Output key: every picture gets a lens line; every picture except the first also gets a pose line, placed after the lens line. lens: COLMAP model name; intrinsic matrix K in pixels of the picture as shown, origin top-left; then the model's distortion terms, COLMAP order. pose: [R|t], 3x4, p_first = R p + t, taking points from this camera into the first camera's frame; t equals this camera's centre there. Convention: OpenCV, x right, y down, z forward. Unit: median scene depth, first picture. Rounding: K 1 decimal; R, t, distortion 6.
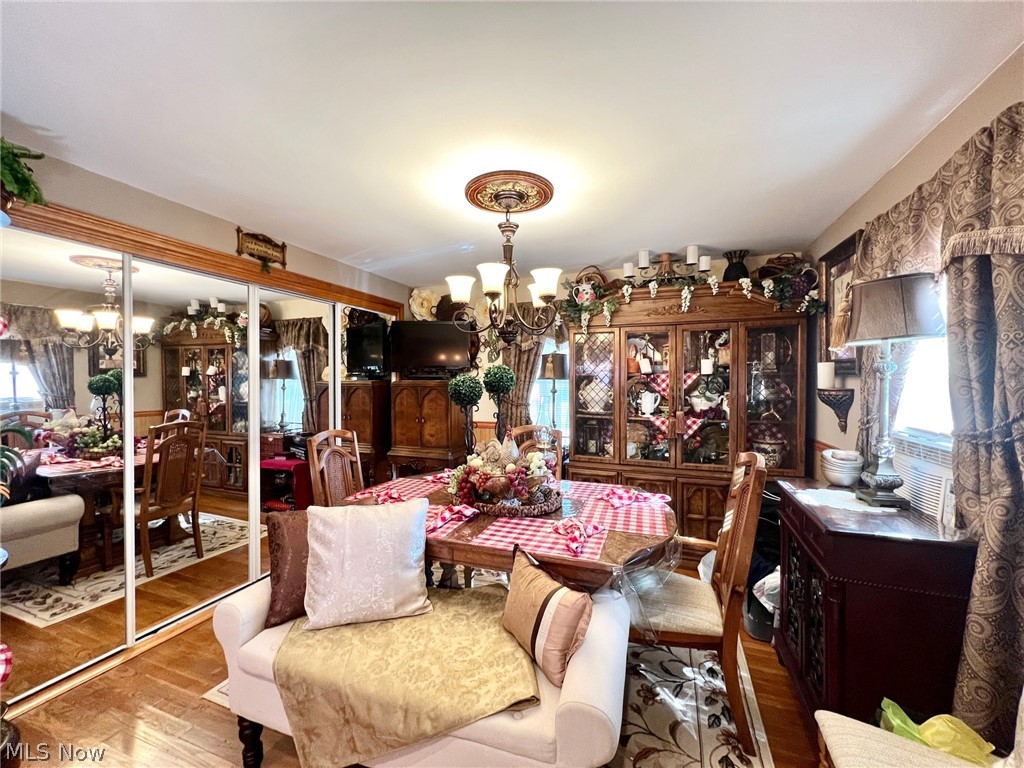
lens RADIAL K [[407.9, 0, 512.0], [0, 407.9, 384.0], [0, 0, 1]] dist [-0.000335, -0.000045]
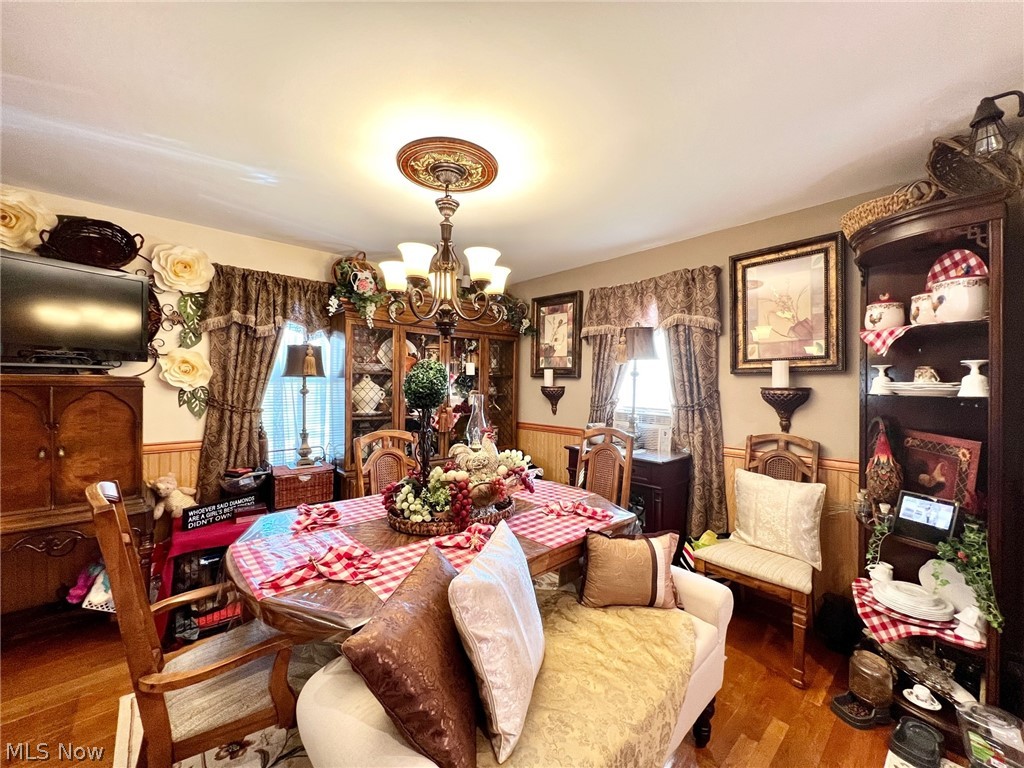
lens RADIAL K [[407.9, 0, 512.0], [0, 407.9, 384.0], [0, 0, 1]] dist [-0.000335, -0.000045]
pose [[0.467283, 0.002826, 0.884104, -0.599234], [-0.002854, 0.999995, -0.001687, 0.004402], [-0.884103, -0.001735, 0.467288, 0.383670]]
